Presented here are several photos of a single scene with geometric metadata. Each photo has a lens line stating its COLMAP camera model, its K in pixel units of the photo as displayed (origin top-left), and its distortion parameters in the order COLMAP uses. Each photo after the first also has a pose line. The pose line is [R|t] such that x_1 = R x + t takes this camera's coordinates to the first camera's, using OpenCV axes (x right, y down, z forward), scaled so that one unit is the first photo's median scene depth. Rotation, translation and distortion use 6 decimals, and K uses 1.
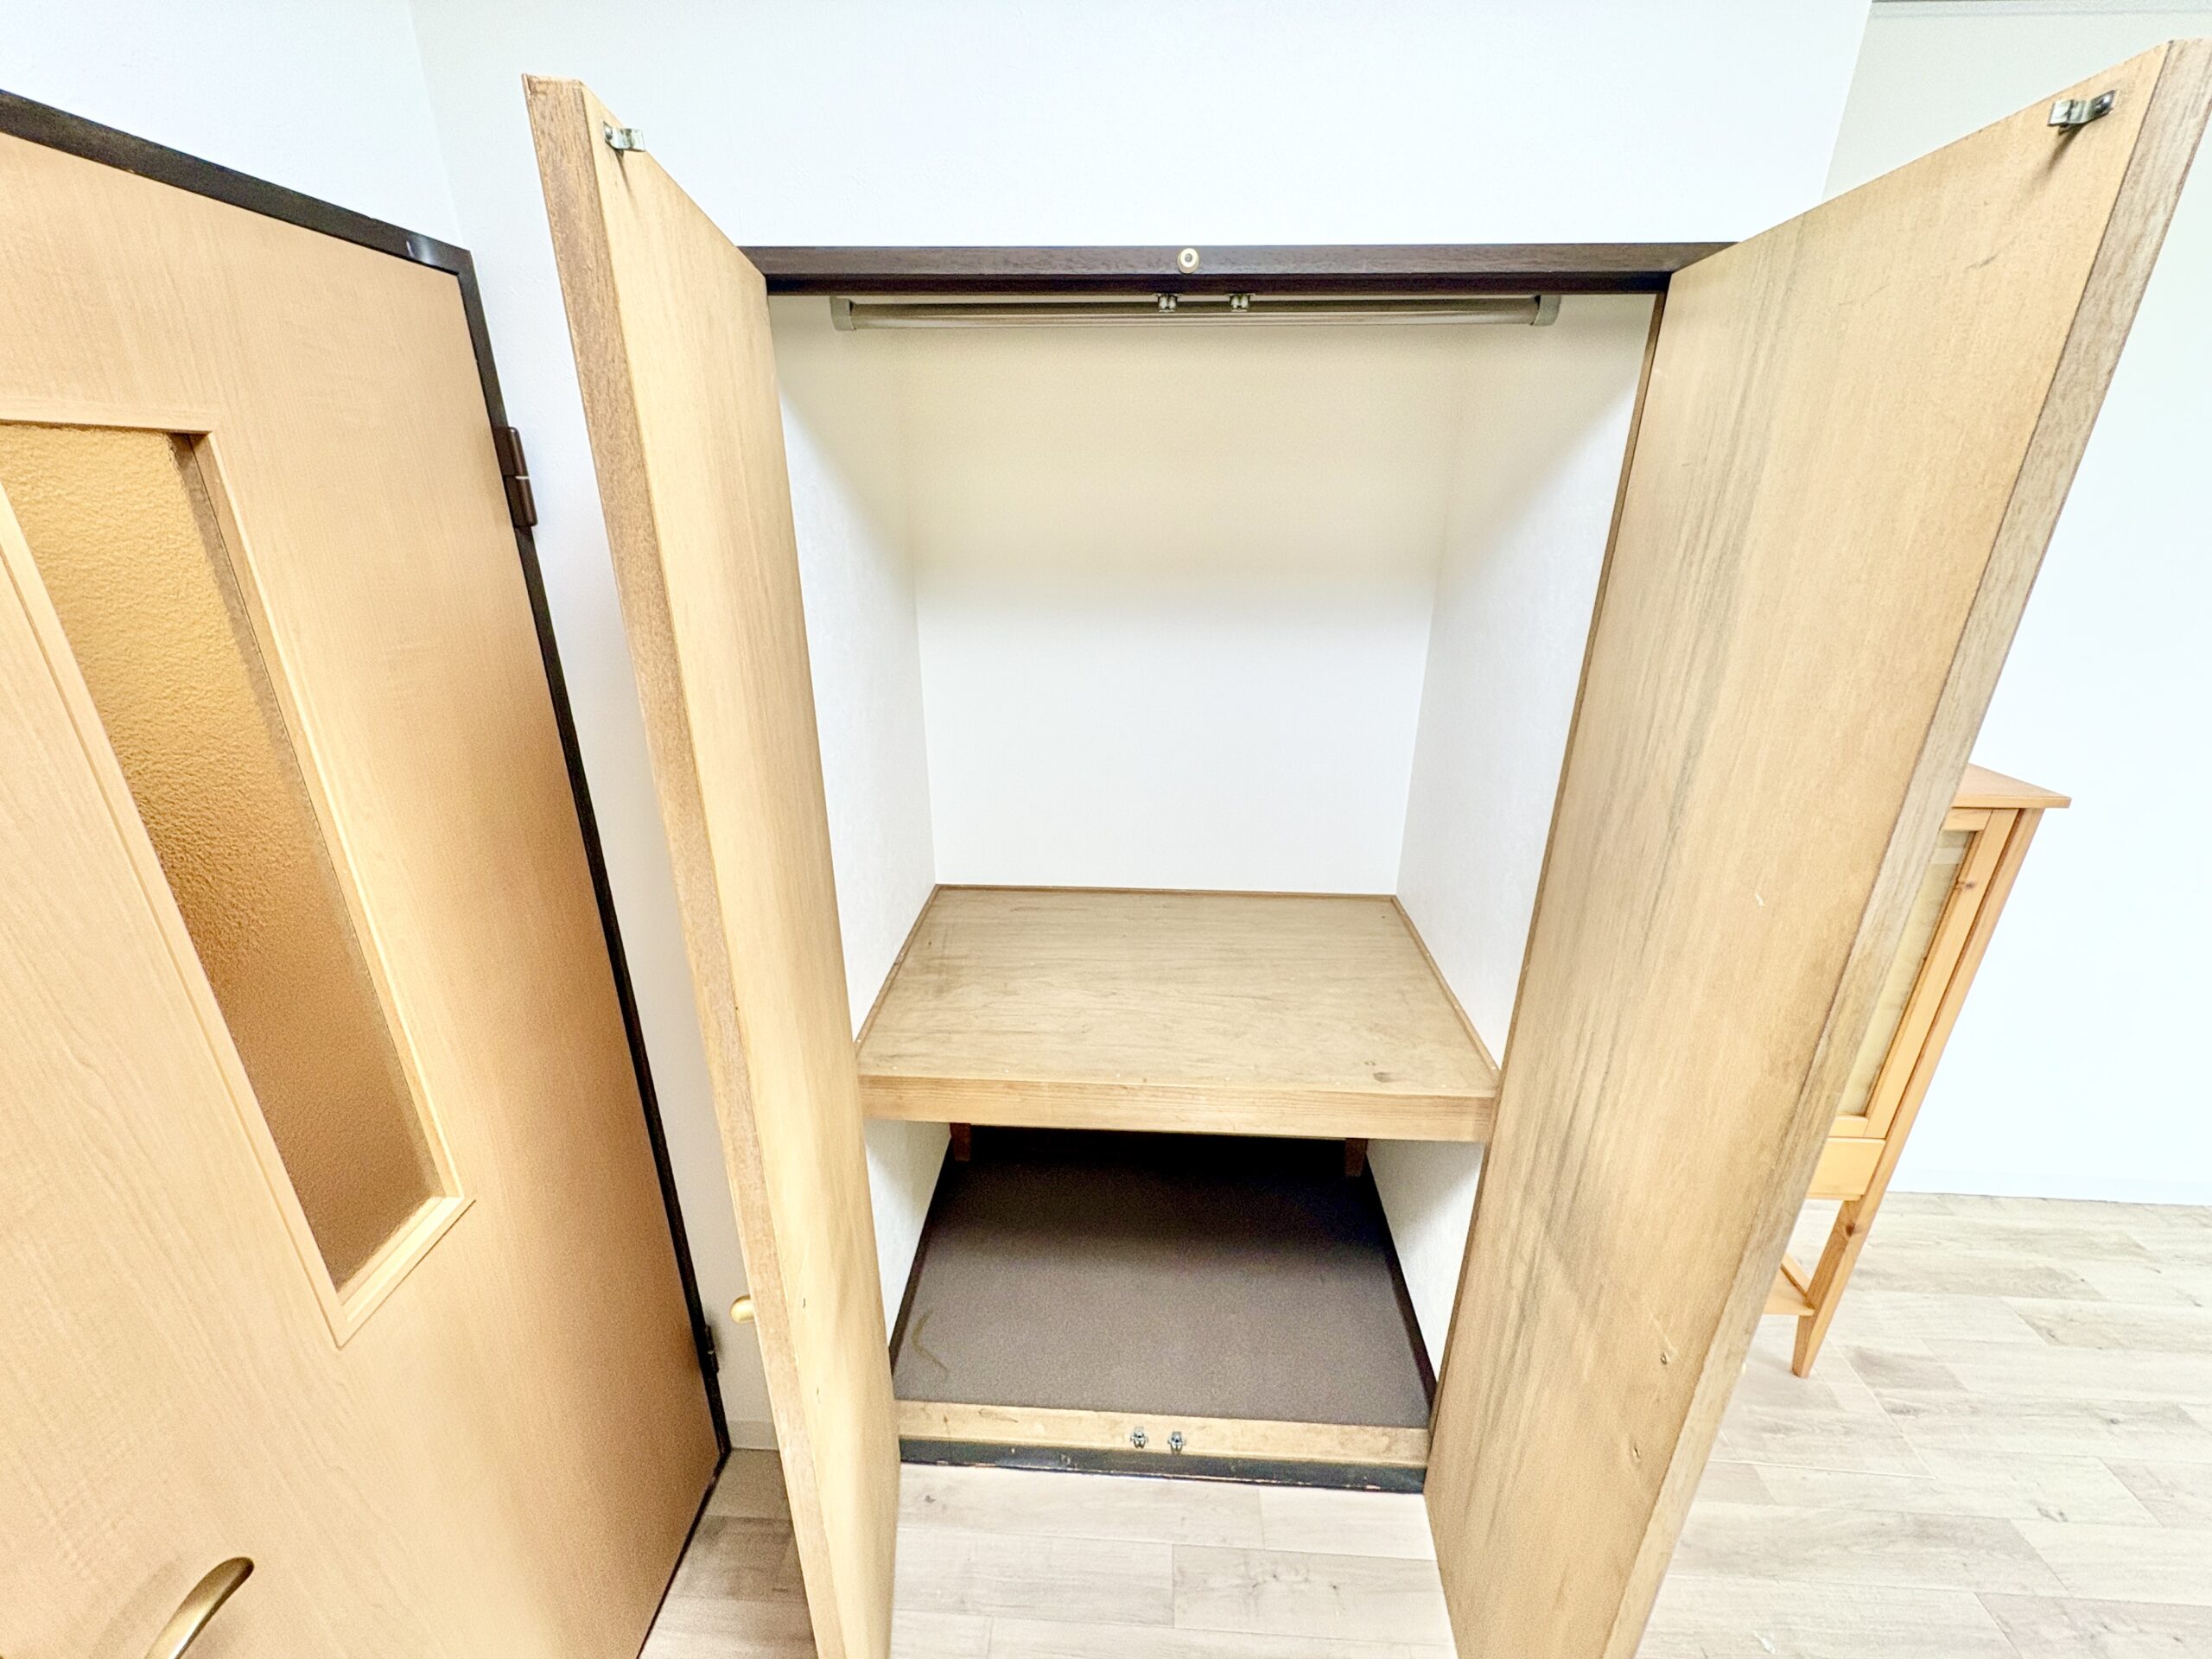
lens RADIAL K [[889.0, 0, 1106.0], [0, 889.0, 829.5], [0, 0, 1]] dist [-0.000248, 0.000294]
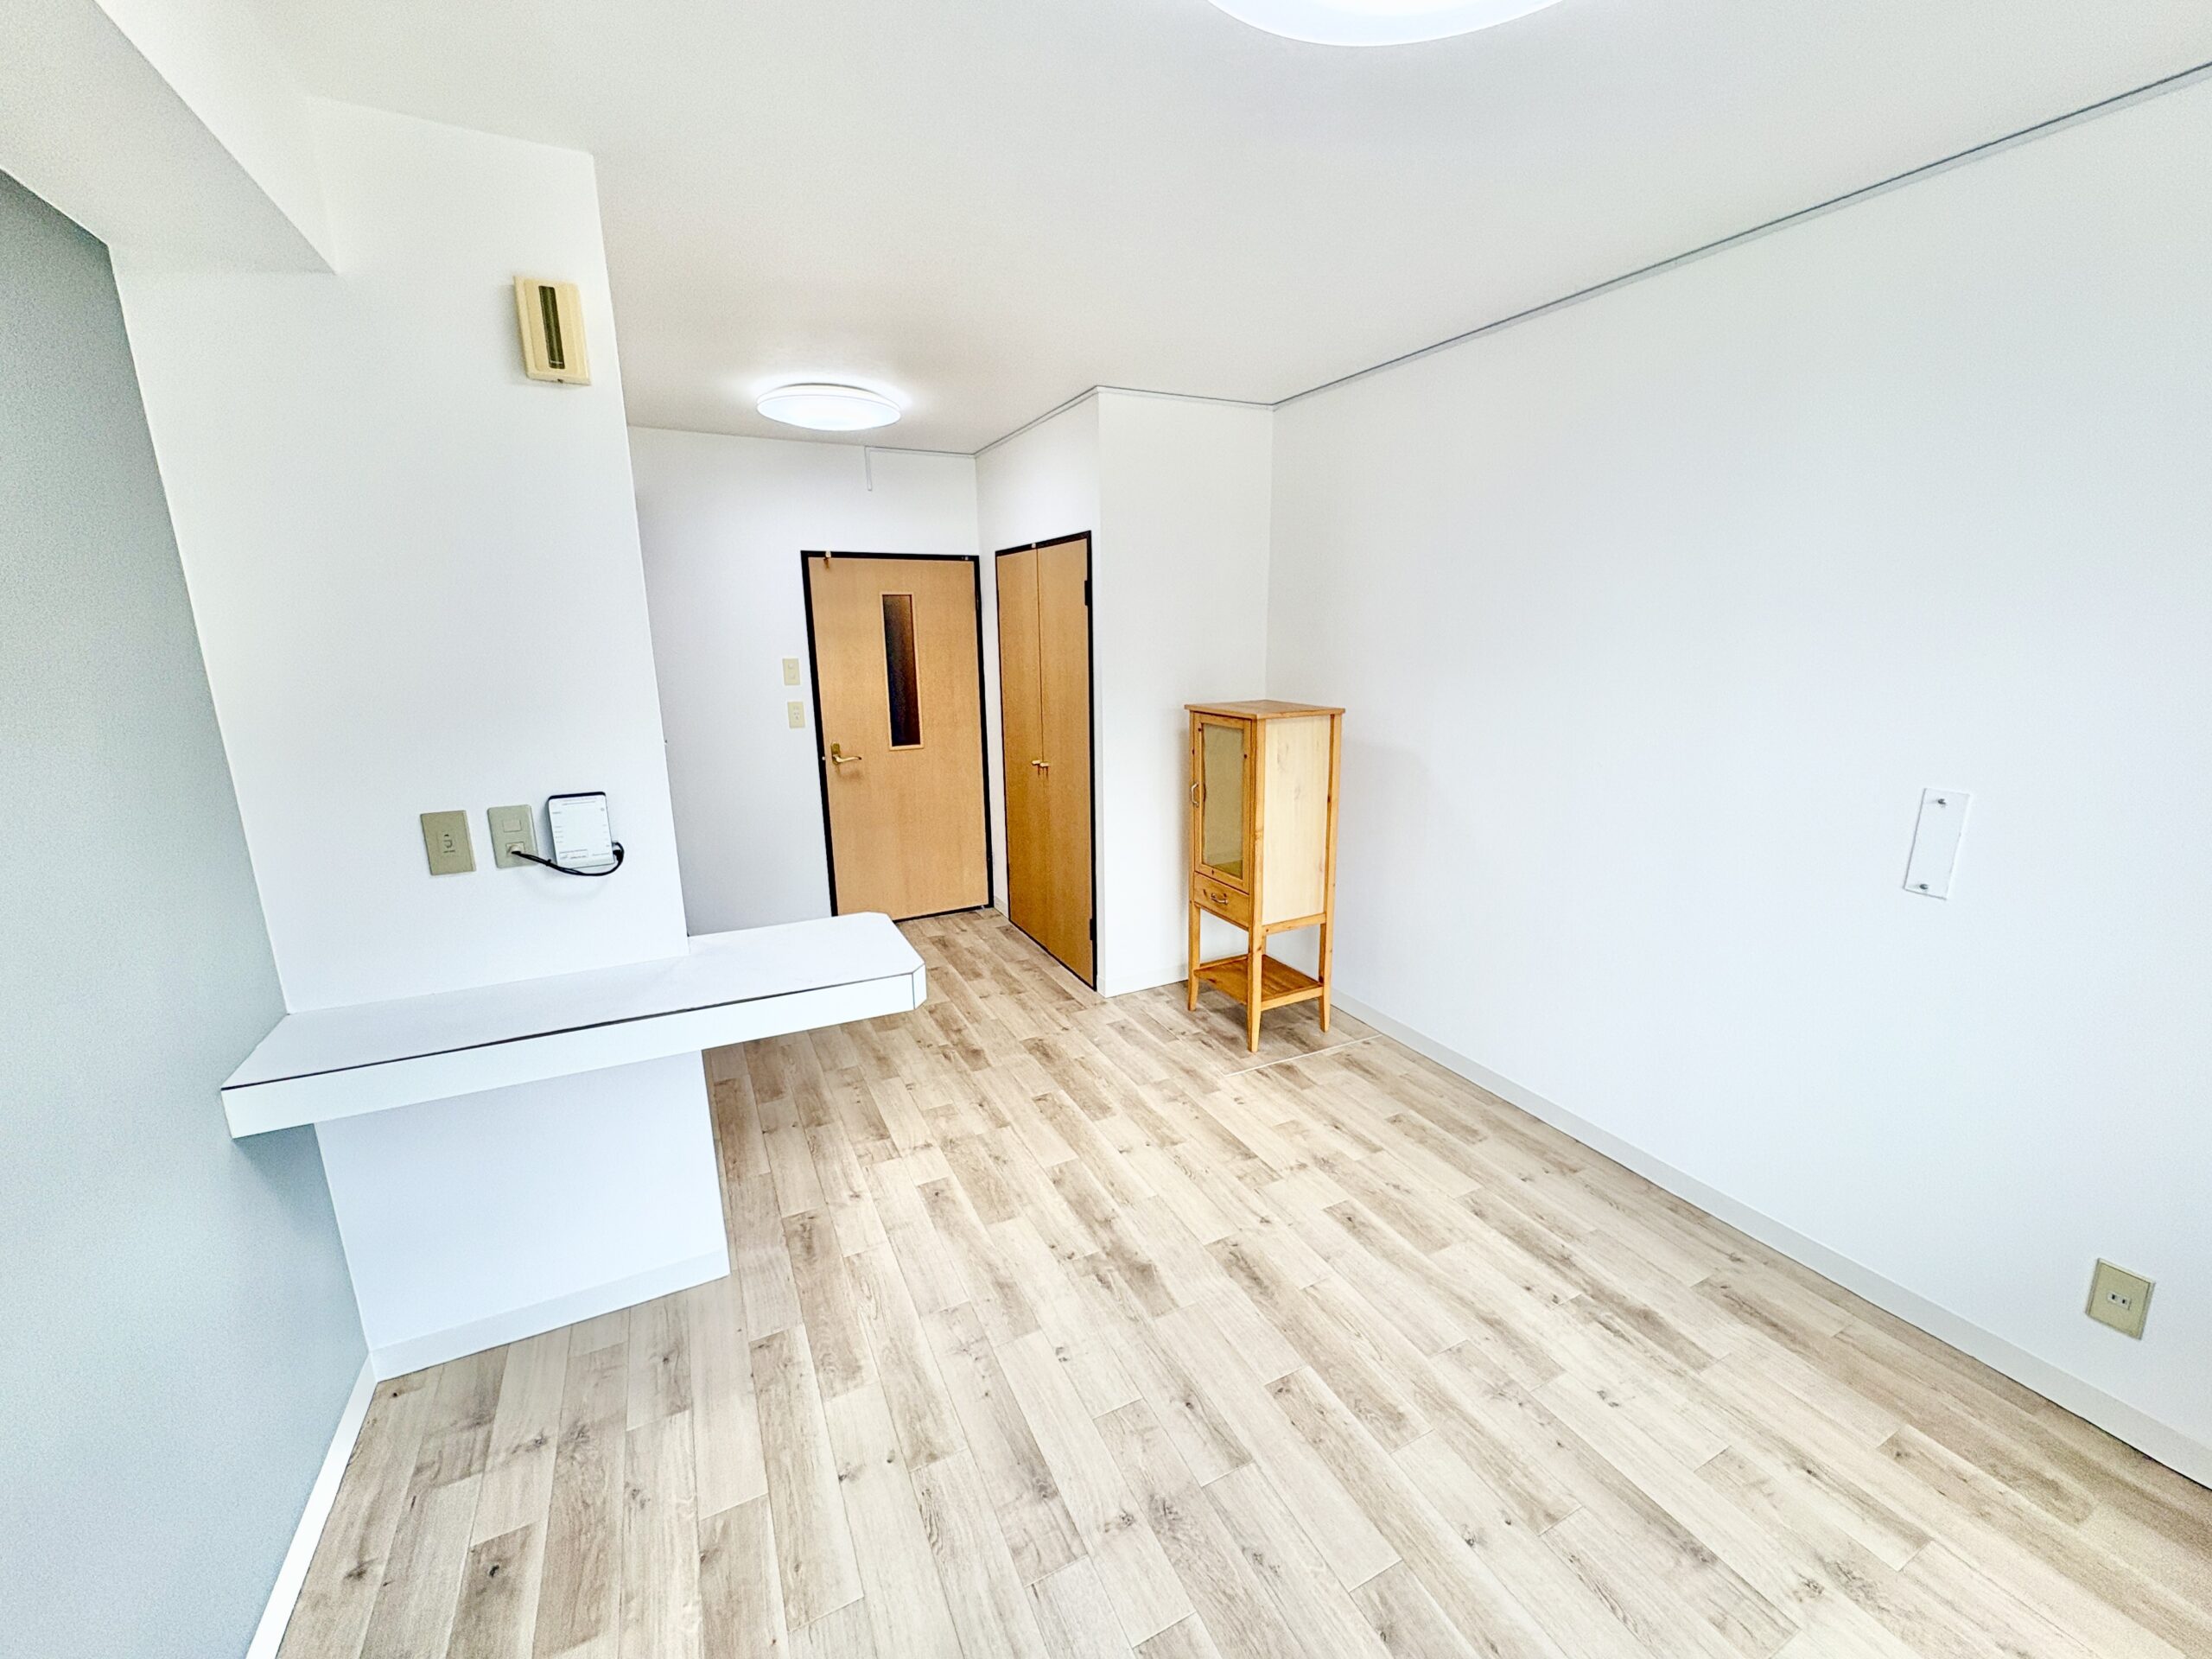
lens RADIAL K [[879.3, 0, 1104.7], [0, 879.3, 827.2], [0, 0, 1]] dist [-0.000914, 0.000481]
pose [[0.495298, 0.185138, -0.848766, 2.171724], [-0.305738, 0.951669, 0.029170, 0.226242], [0.813145, 0.245052, 0.527963, -0.324707]]
